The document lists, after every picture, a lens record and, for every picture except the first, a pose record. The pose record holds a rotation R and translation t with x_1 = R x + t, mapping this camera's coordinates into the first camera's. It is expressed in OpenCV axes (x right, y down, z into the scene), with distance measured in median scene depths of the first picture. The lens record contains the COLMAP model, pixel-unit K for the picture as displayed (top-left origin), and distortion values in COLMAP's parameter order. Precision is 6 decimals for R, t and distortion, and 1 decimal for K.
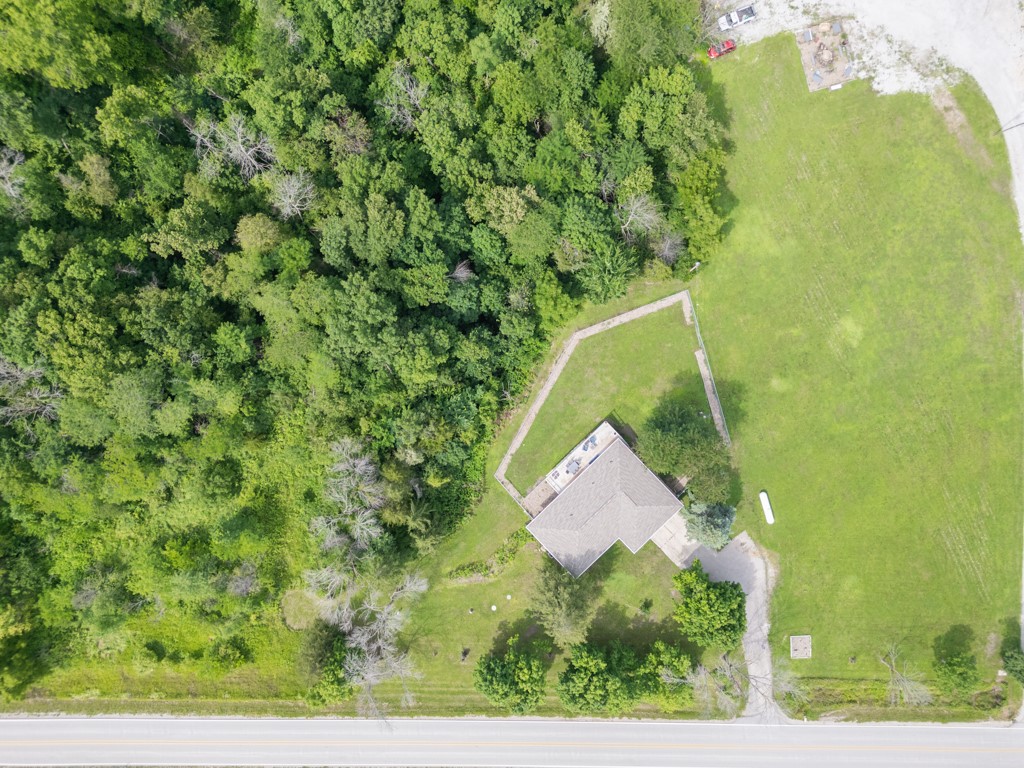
lens RADIAL K [[718.2, 0, 512.0], [0, 718.2, 384.0], [0, 0, 1]] dist [0.066587, -0.064125]
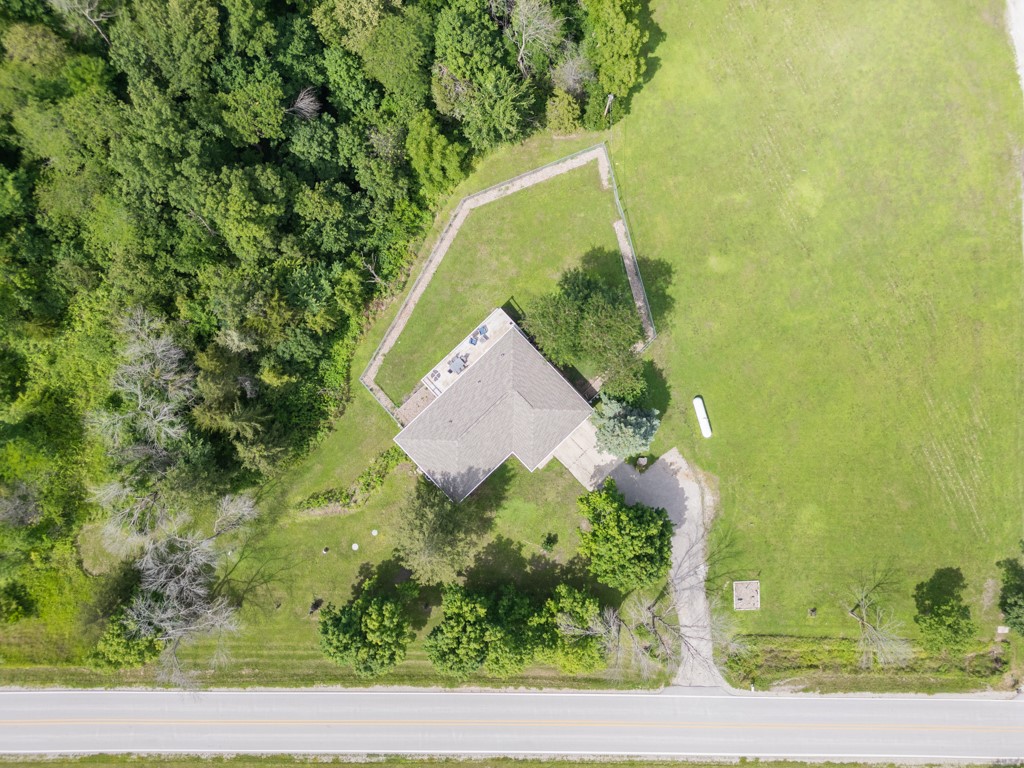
lens RADIAL K [[718.2, 0, 512.0], [0, 718.2, 384.0], [0, 0, 1]] dist [0.066587, -0.064125]
pose [[0.999932, 0.002726, 0.011358, 0.135004], [-0.002409, 0.999611, -0.027792, 0.156420], [-0.011429, 0.027763, 0.999549, 0.215822]]
